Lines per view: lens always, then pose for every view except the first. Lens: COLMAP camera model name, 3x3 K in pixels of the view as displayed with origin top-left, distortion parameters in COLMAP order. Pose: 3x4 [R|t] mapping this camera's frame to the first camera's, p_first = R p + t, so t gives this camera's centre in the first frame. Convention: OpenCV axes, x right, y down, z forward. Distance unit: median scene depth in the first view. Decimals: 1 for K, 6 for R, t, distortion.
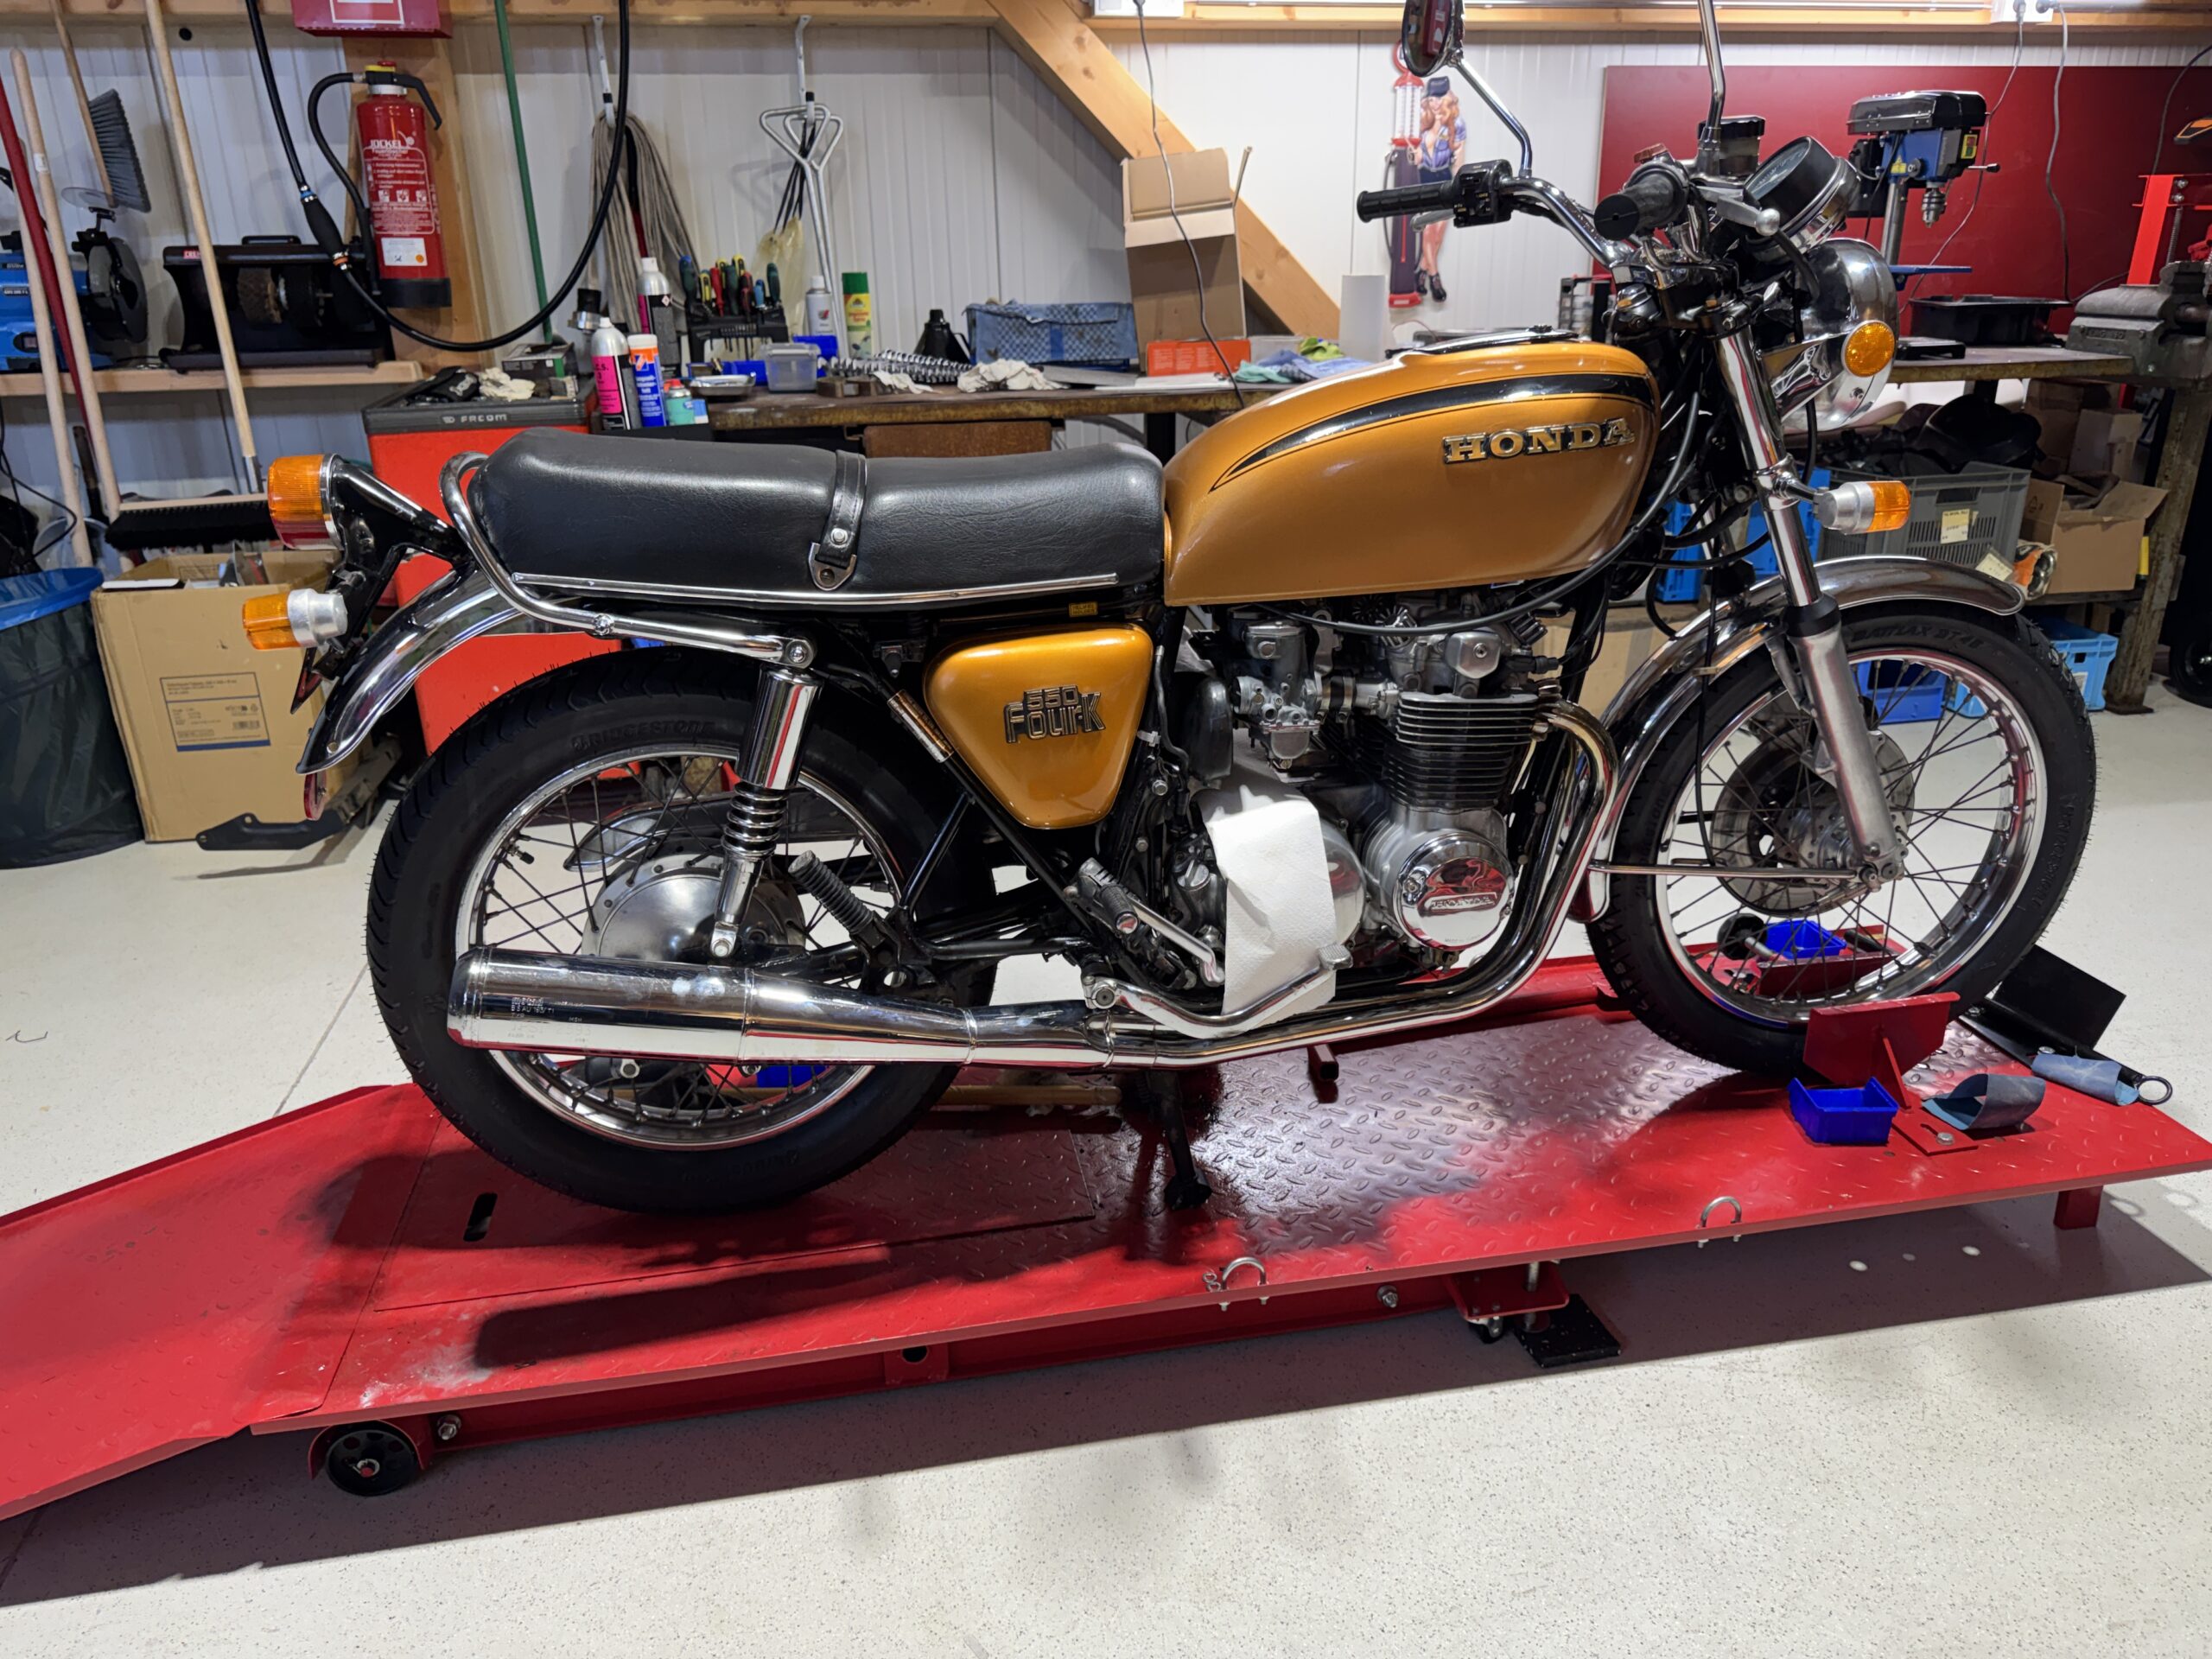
lens RADIAL K [[1545.7, 0, 1106.0], [0, 1545.7, 813.1], [0, 0, 1]] dist [0.023143, -0.023982]
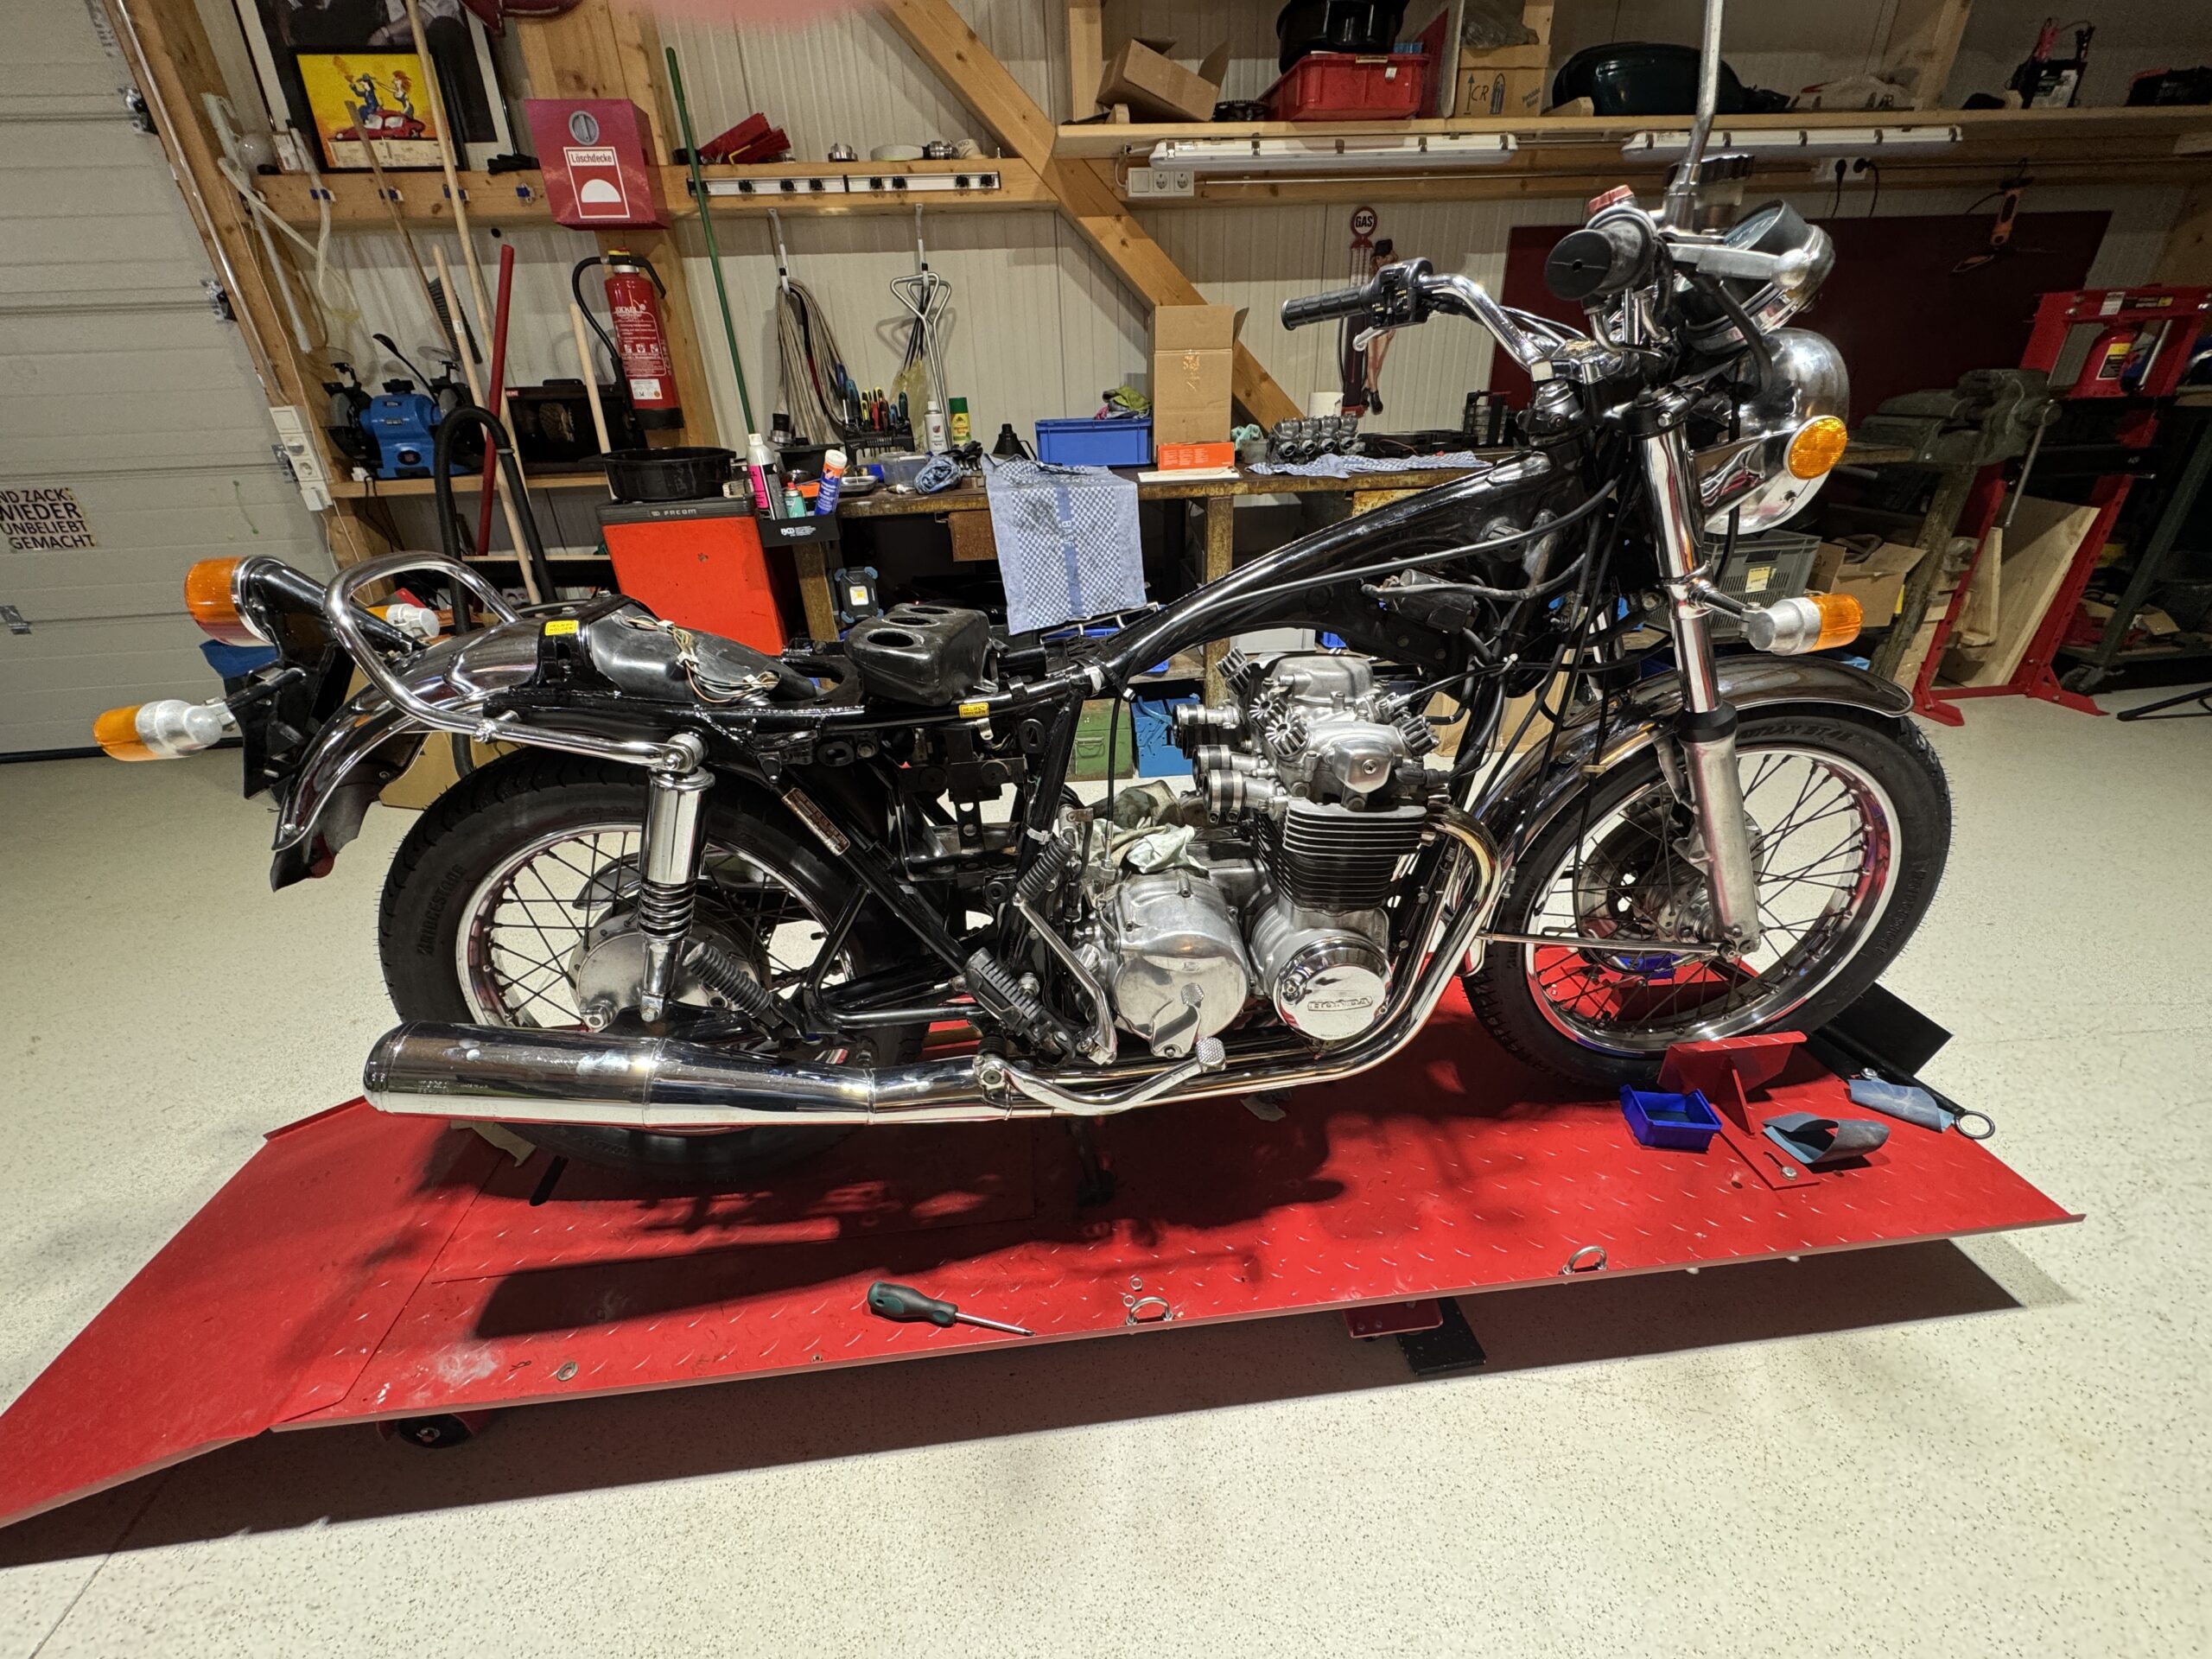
lens RADIAL K [[886.7, 0, 1082.8], [0, 886.7, 843.9], [0, 0, 1]] dist [0.001270, 0.000470]
pose [[0.995141, 0.027364, -0.094580, 0.098638], [-0.015137, 0.991704, 0.127651, -0.110765], [0.097289, -0.125600, 0.987299, 0.357748]]
